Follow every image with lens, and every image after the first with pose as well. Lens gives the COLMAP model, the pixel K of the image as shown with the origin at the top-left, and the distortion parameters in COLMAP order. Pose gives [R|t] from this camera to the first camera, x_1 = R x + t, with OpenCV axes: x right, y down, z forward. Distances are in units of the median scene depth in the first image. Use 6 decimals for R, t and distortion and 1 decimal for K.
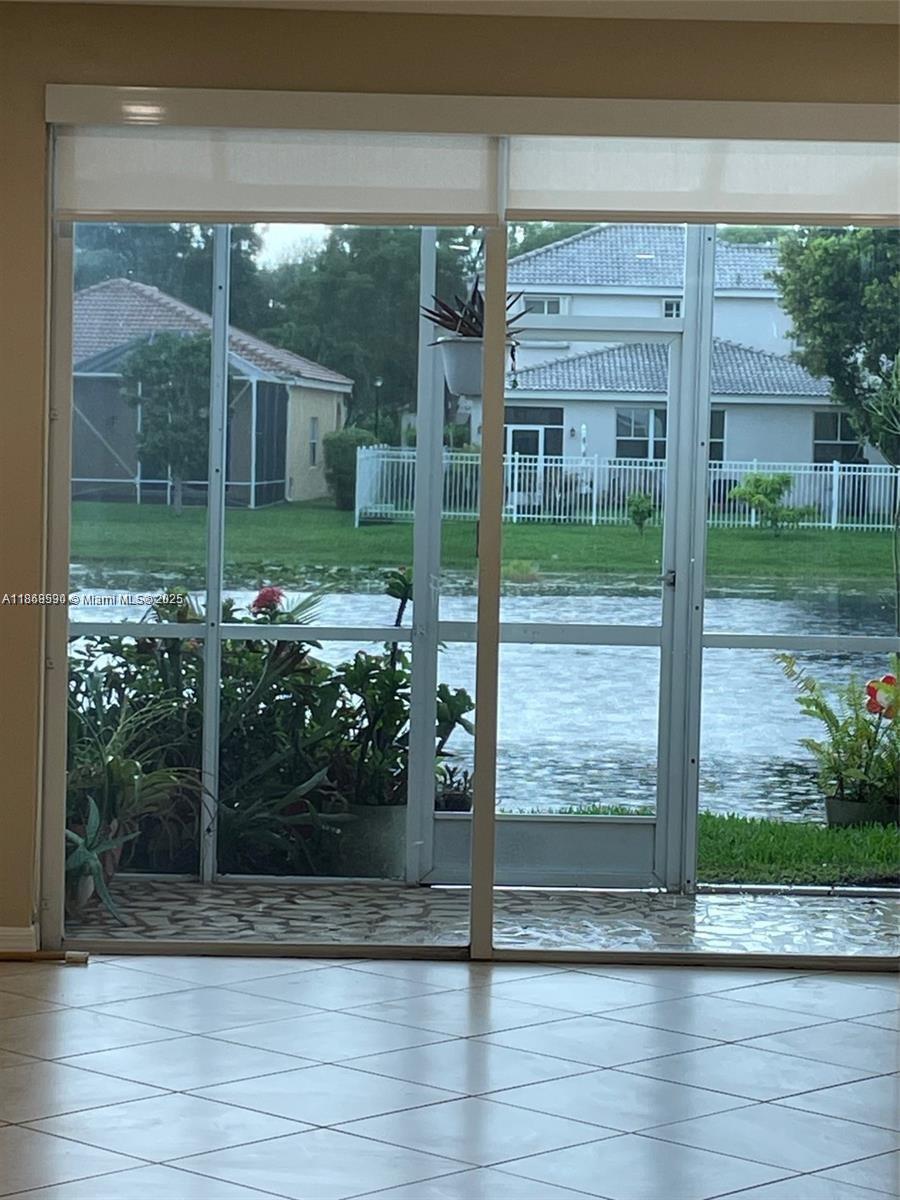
lens RADIAL K [[3075.1, 0, 449.9], [0, 3075.1, 596.2], [0, 0, 1]] dist [0.005954, 0.000000]
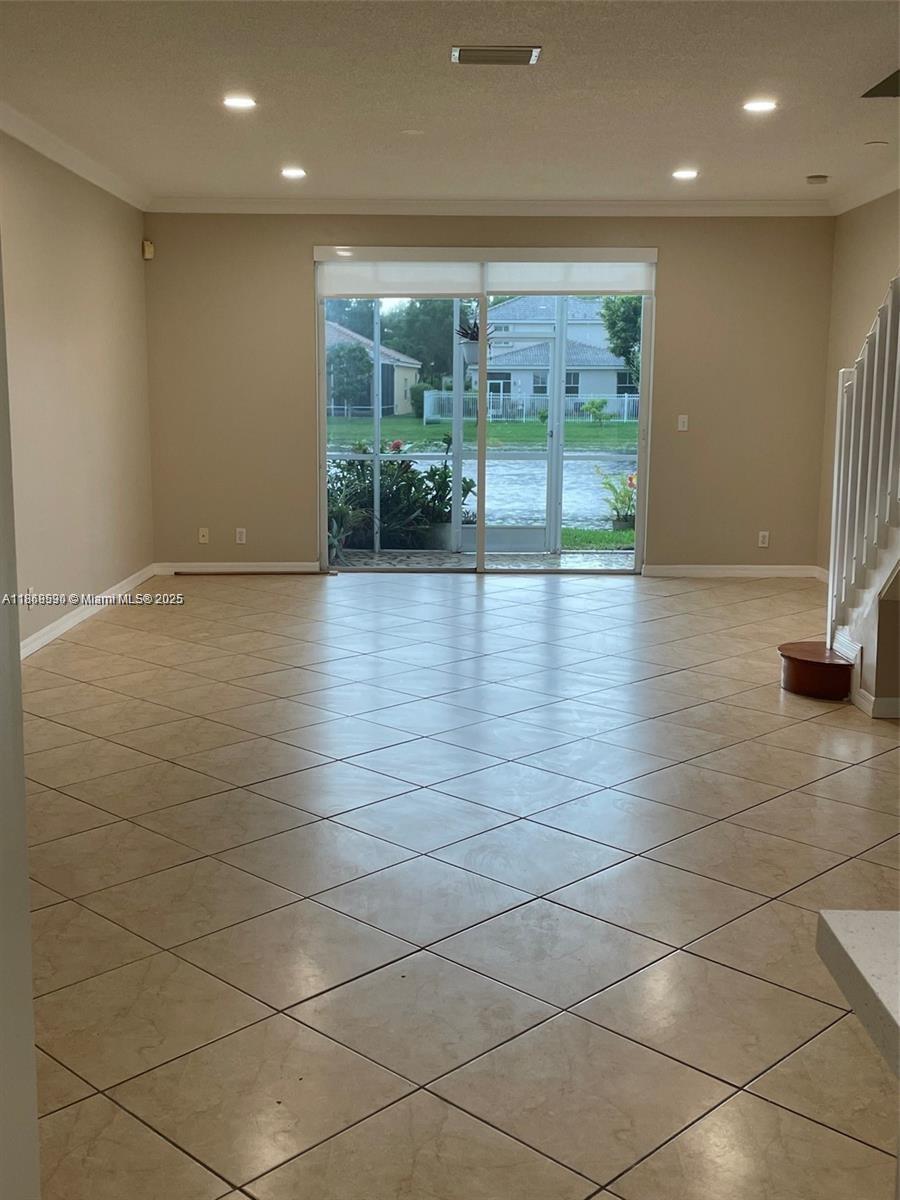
lens RADIAL K [[1295.1, 0, 443.1], [0, 1295.1, 604.6], [0, 0, 1]] dist [0.075096, 0.000000]
pose [[0.999752, -0.013771, -0.017493, -0.002364], [0.015675, 0.993374, 0.113848, 0.010019], [0.015809, -0.114094, 0.993344, -0.100735]]
